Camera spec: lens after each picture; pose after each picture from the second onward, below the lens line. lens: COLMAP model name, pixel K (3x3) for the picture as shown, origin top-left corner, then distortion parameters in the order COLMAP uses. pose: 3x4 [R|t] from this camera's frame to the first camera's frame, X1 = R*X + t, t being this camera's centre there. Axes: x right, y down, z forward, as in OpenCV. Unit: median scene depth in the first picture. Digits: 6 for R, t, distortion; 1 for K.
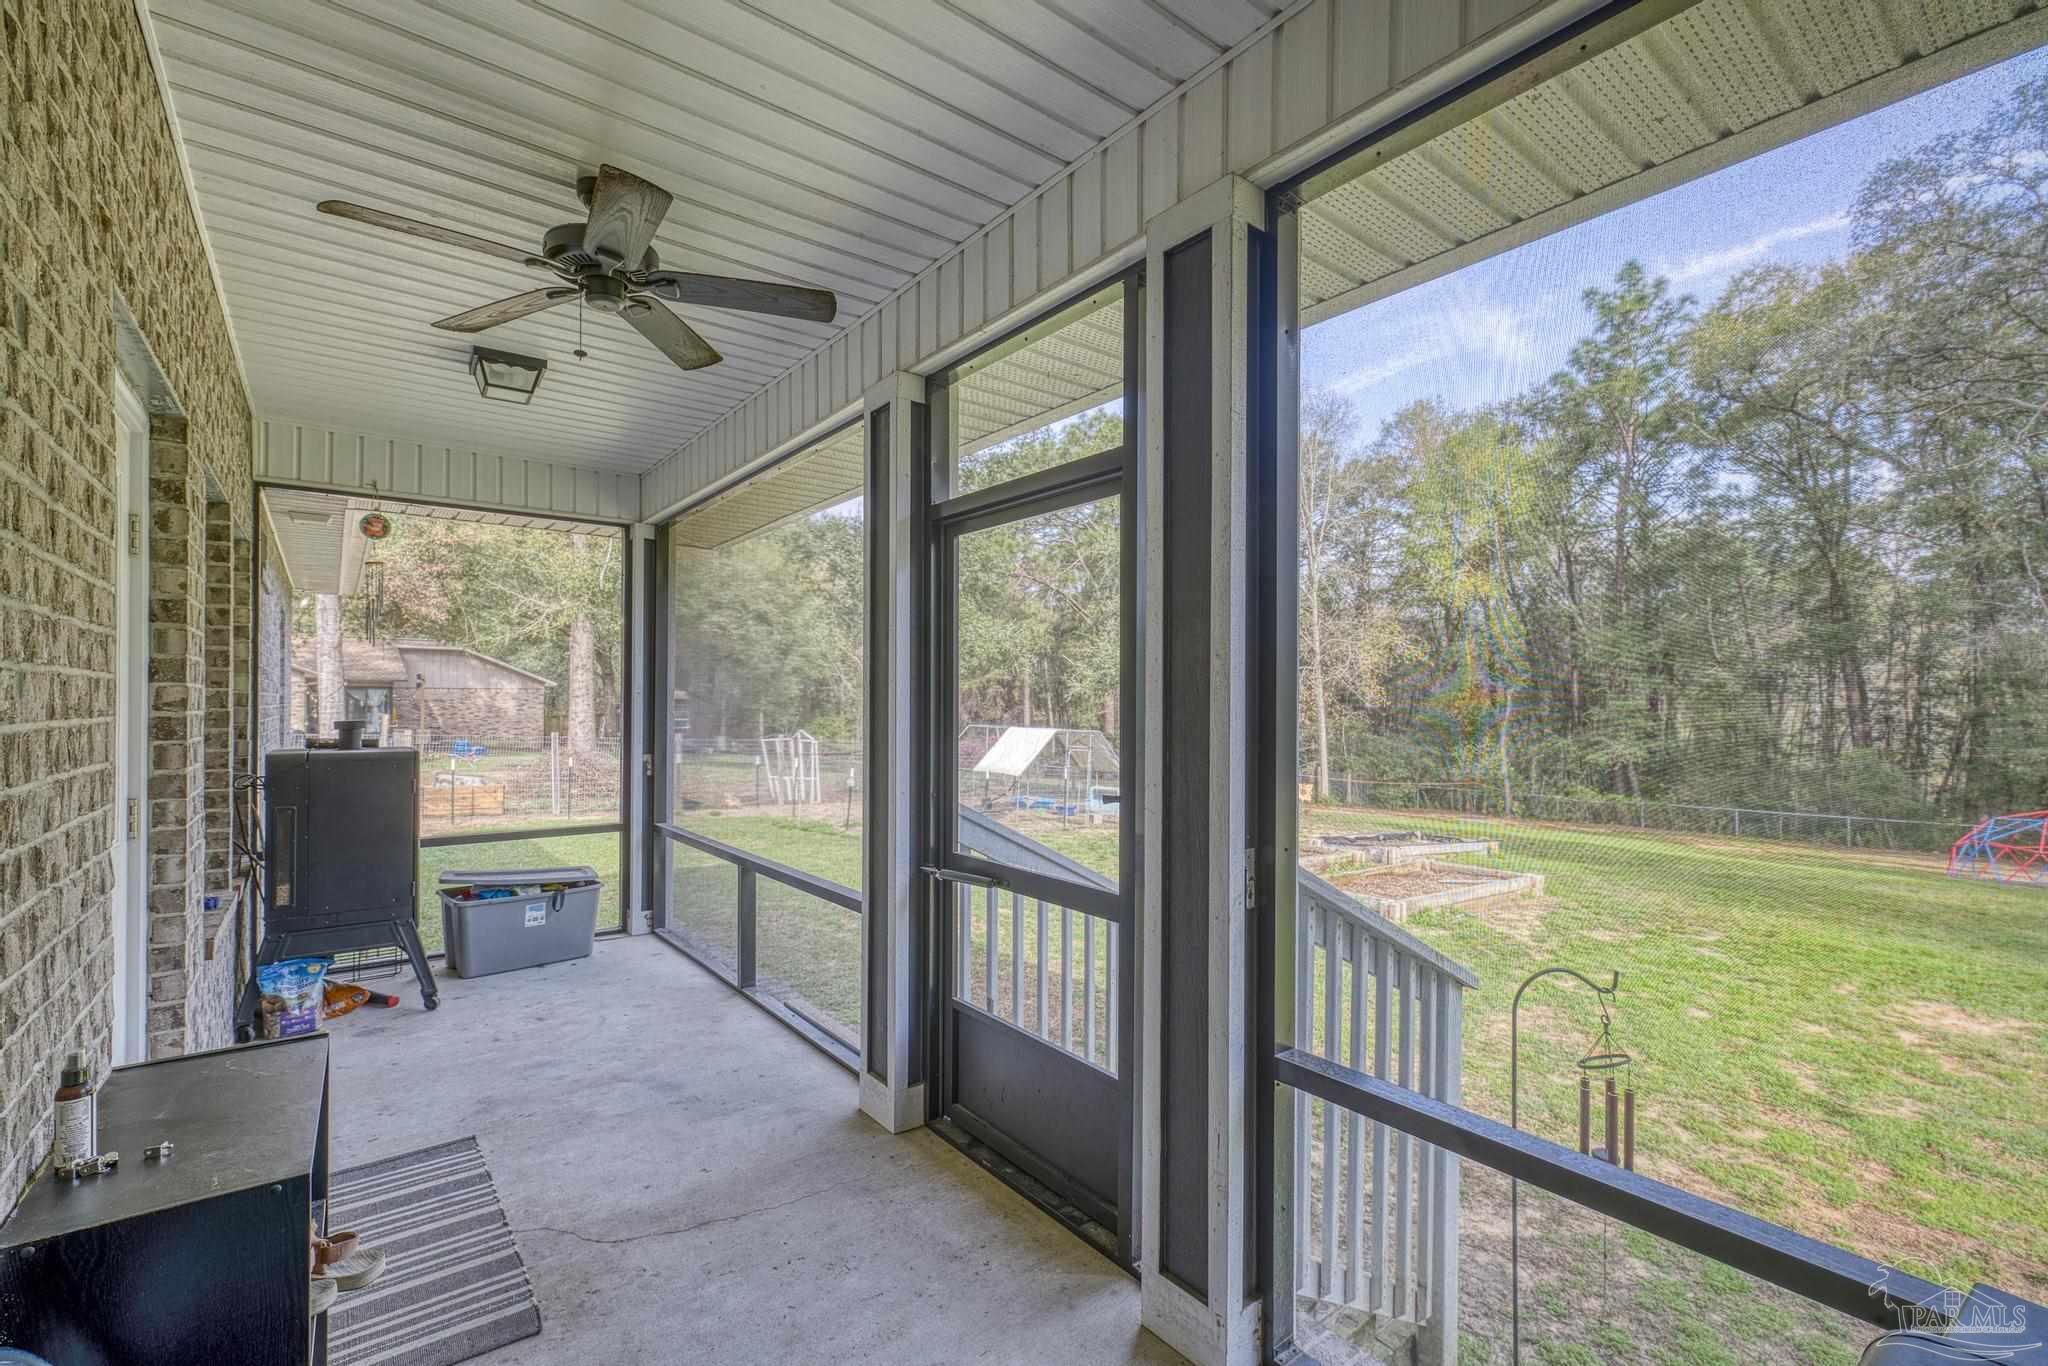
lens RADIAL K [[883.3, 0, 1004.8], [0, 883.3, 687.7], [0, 0, 1]] dist [0.002362, 0.001052]
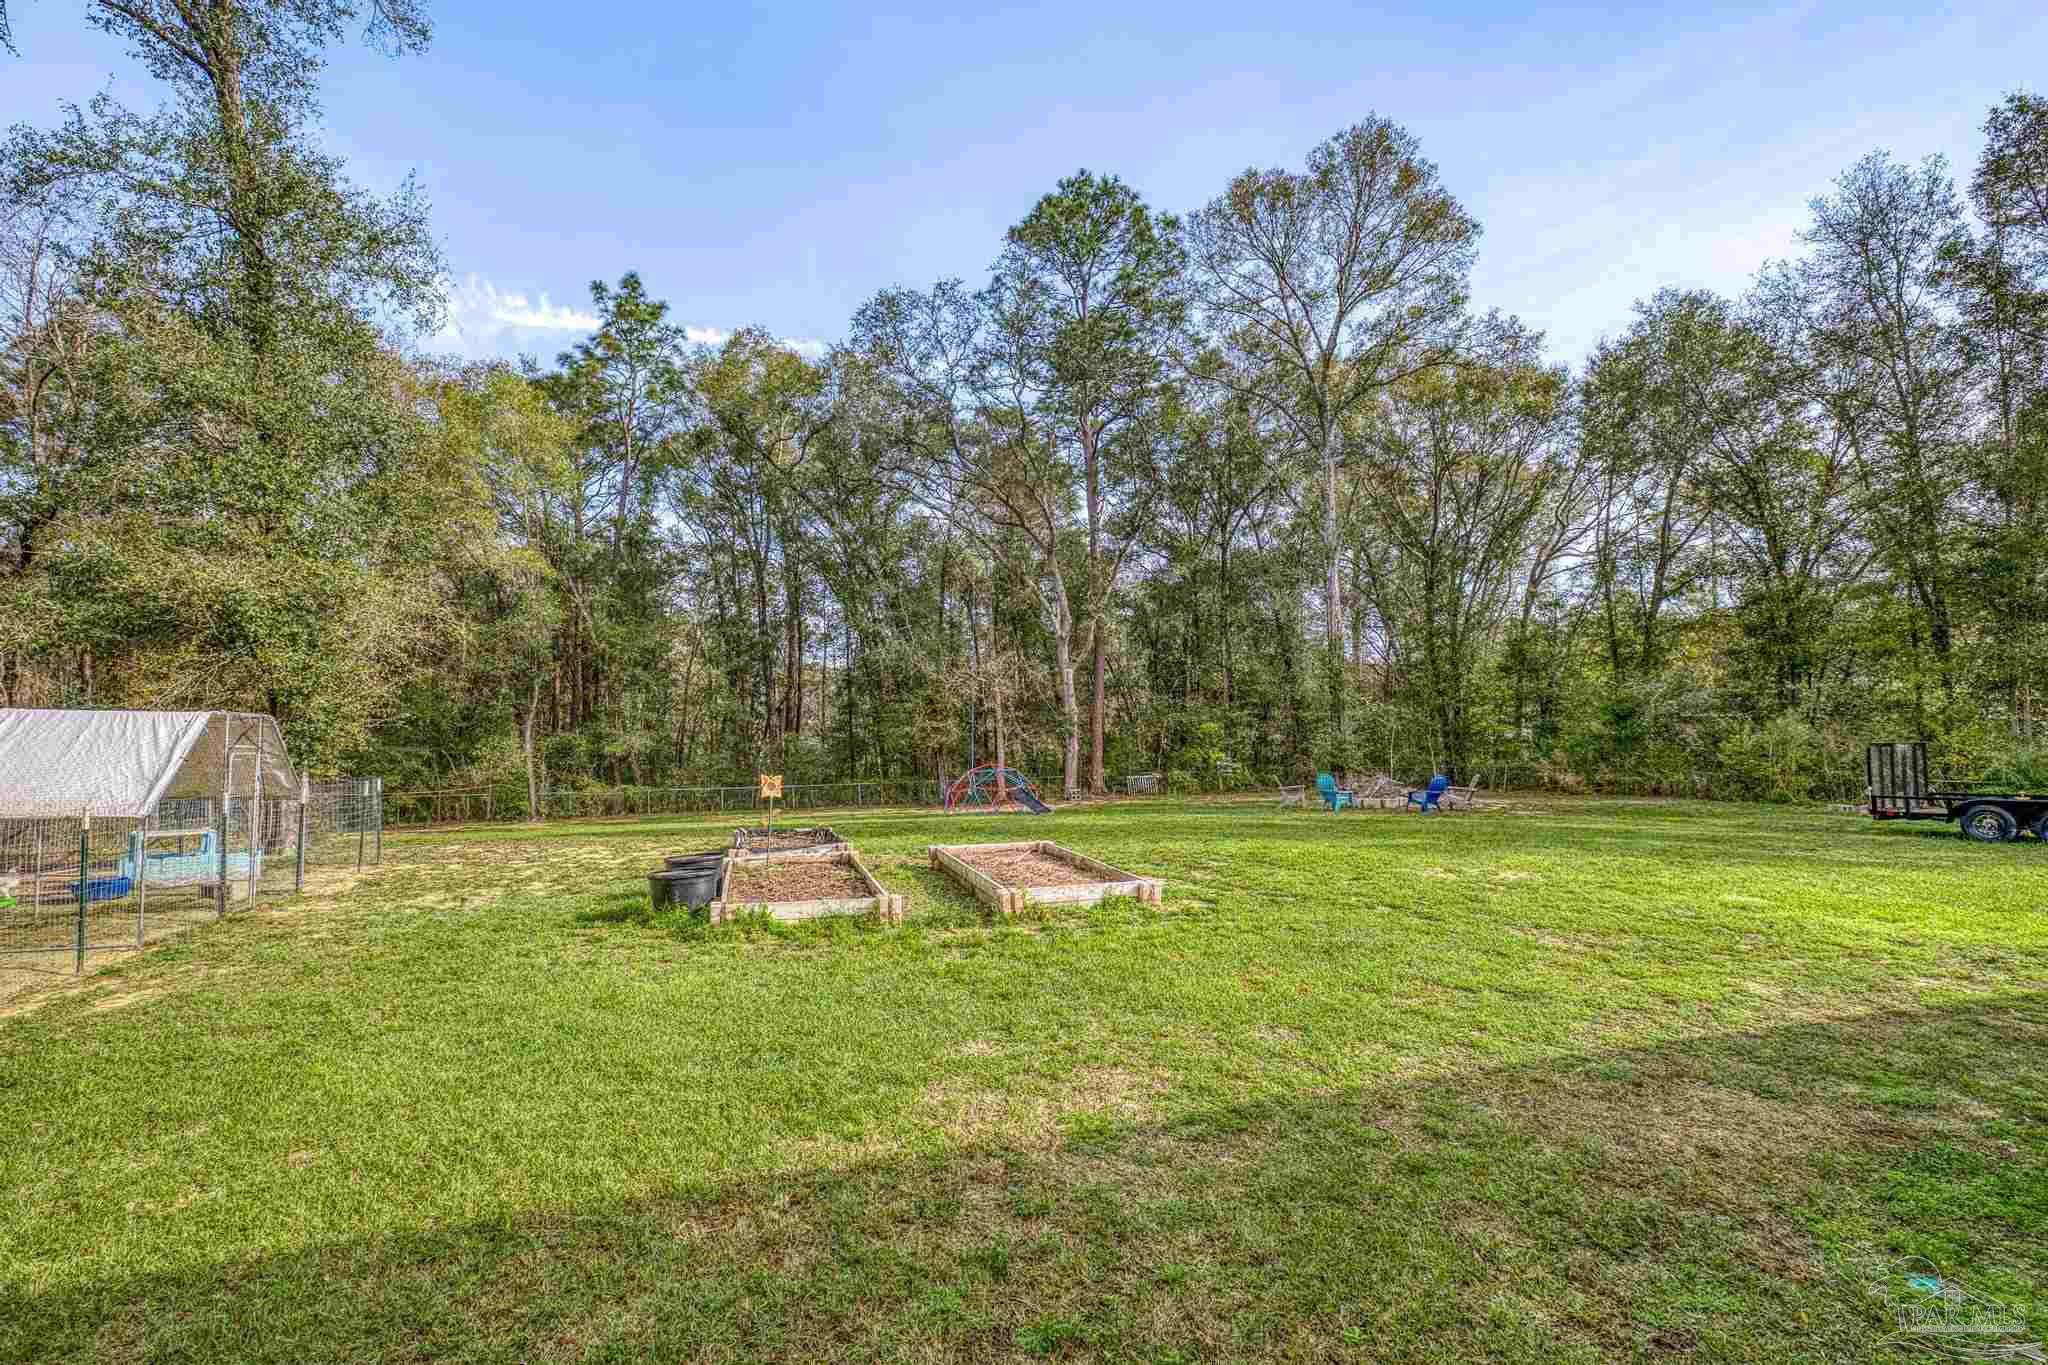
lens RADIAL K [[883.3, 0, 1025.2], [0, 883.3, 699.1], [0, 0, 1]] dist [0.002362, 0.001052]
pose [[0.340459, 0.015371, 0.940134, -0.948259], [-0.023390, 0.999695, -0.007874, 0.149355], [-0.939969, -0.019308, 0.340714, 1.769458]]
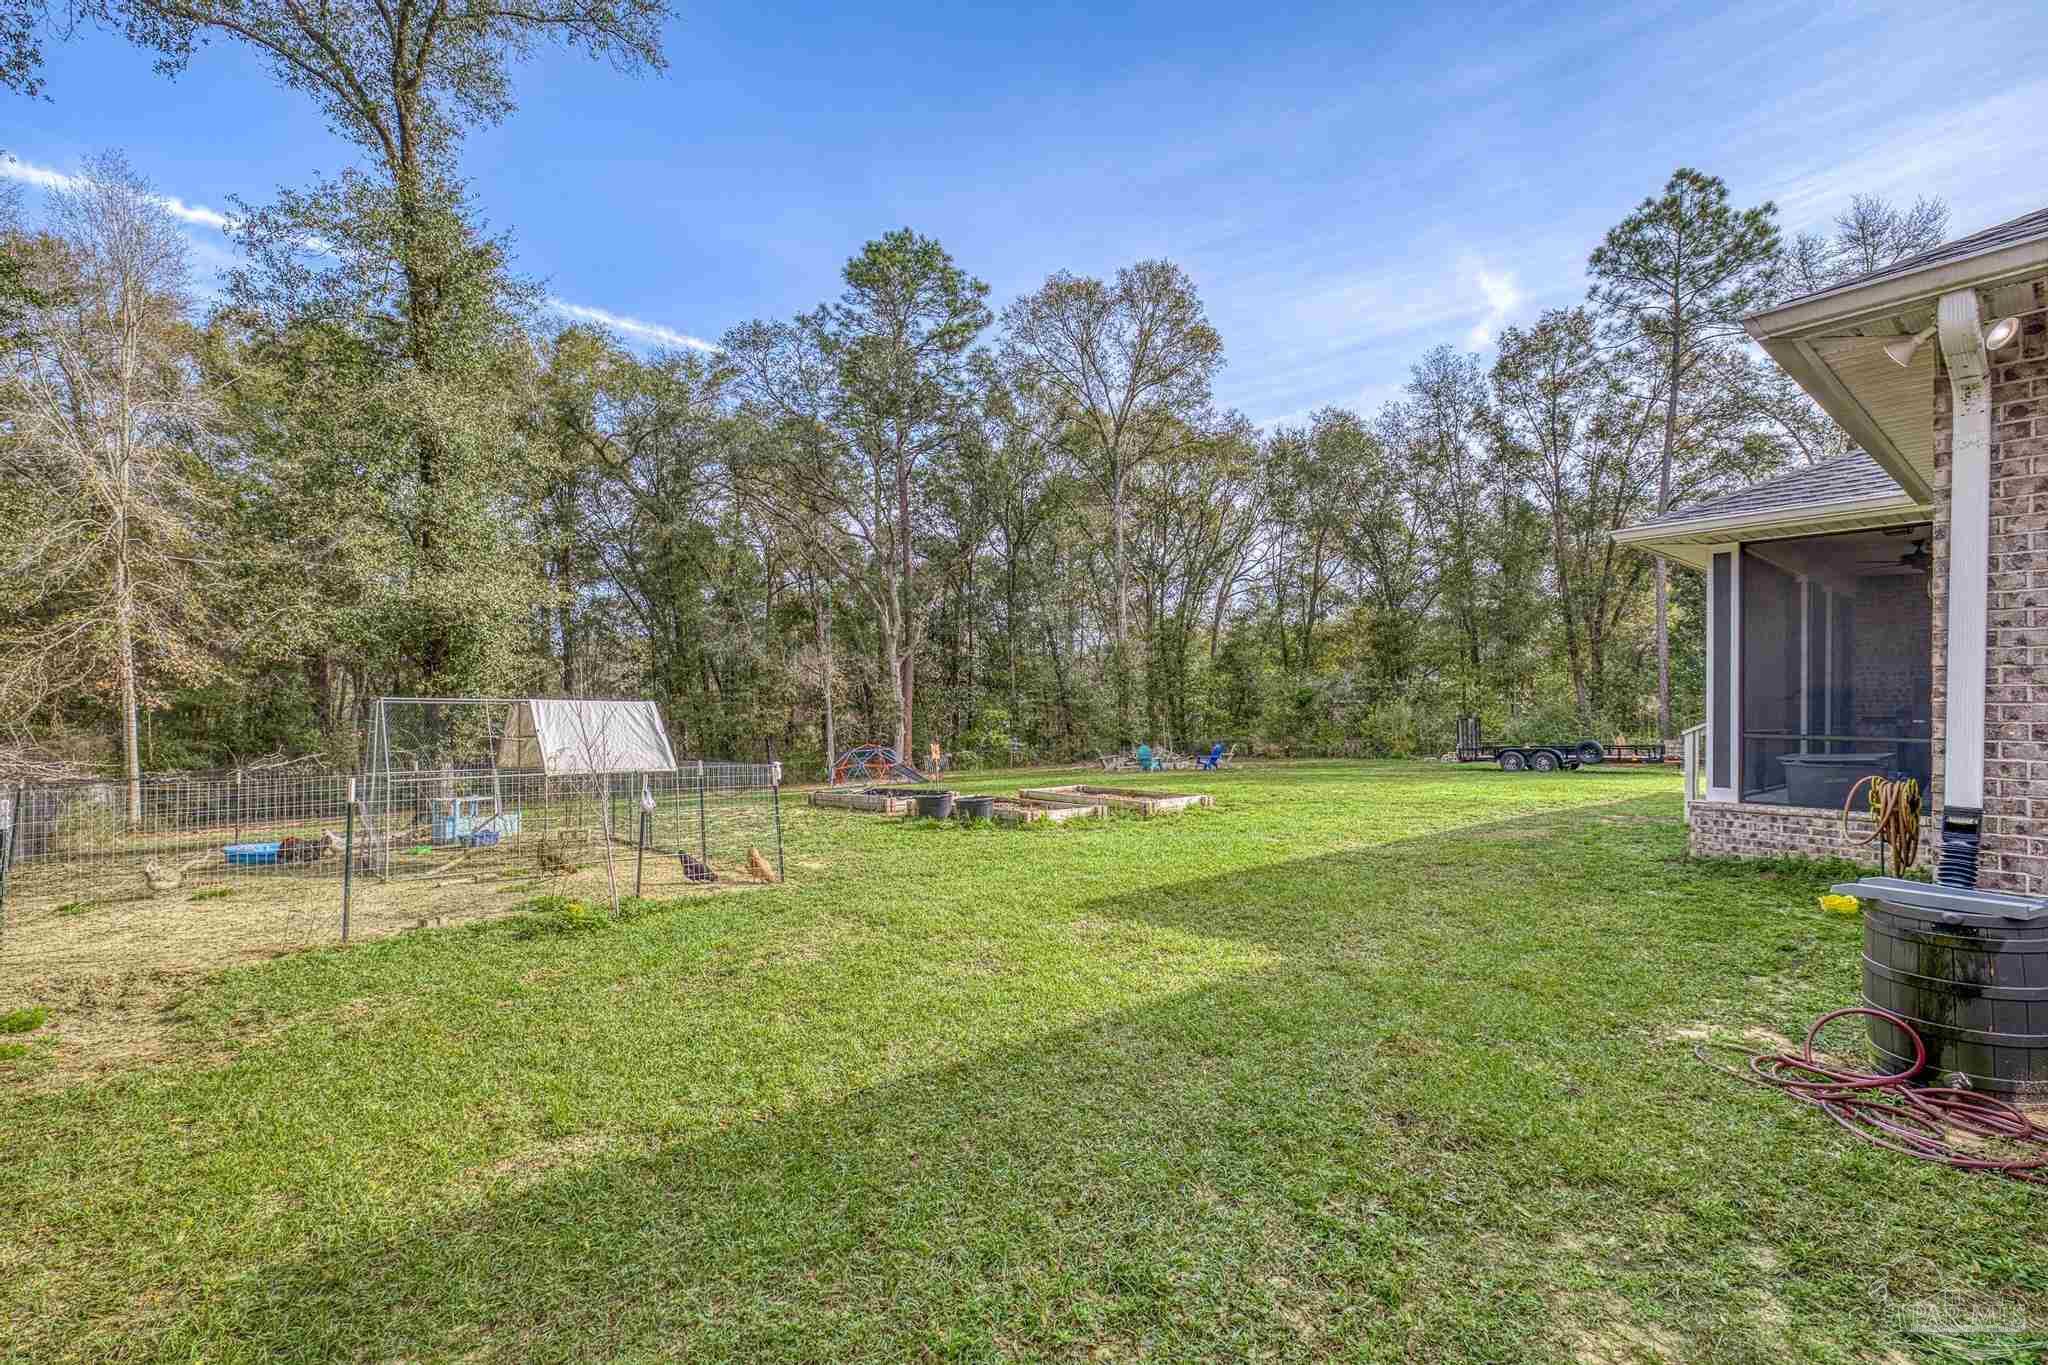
lens RADIAL K [[883.3, 0, 1030.6], [0, 883.3, 692.0], [0, 0, 1]] dist [0.002362, 0.001052]
pose [[-0.030118, 0.009353, 0.999503, -2.646448], [-0.022998, 0.999685, -0.010048, 0.171554], [-0.999282, -0.023289, -0.029893, 3.088531]]
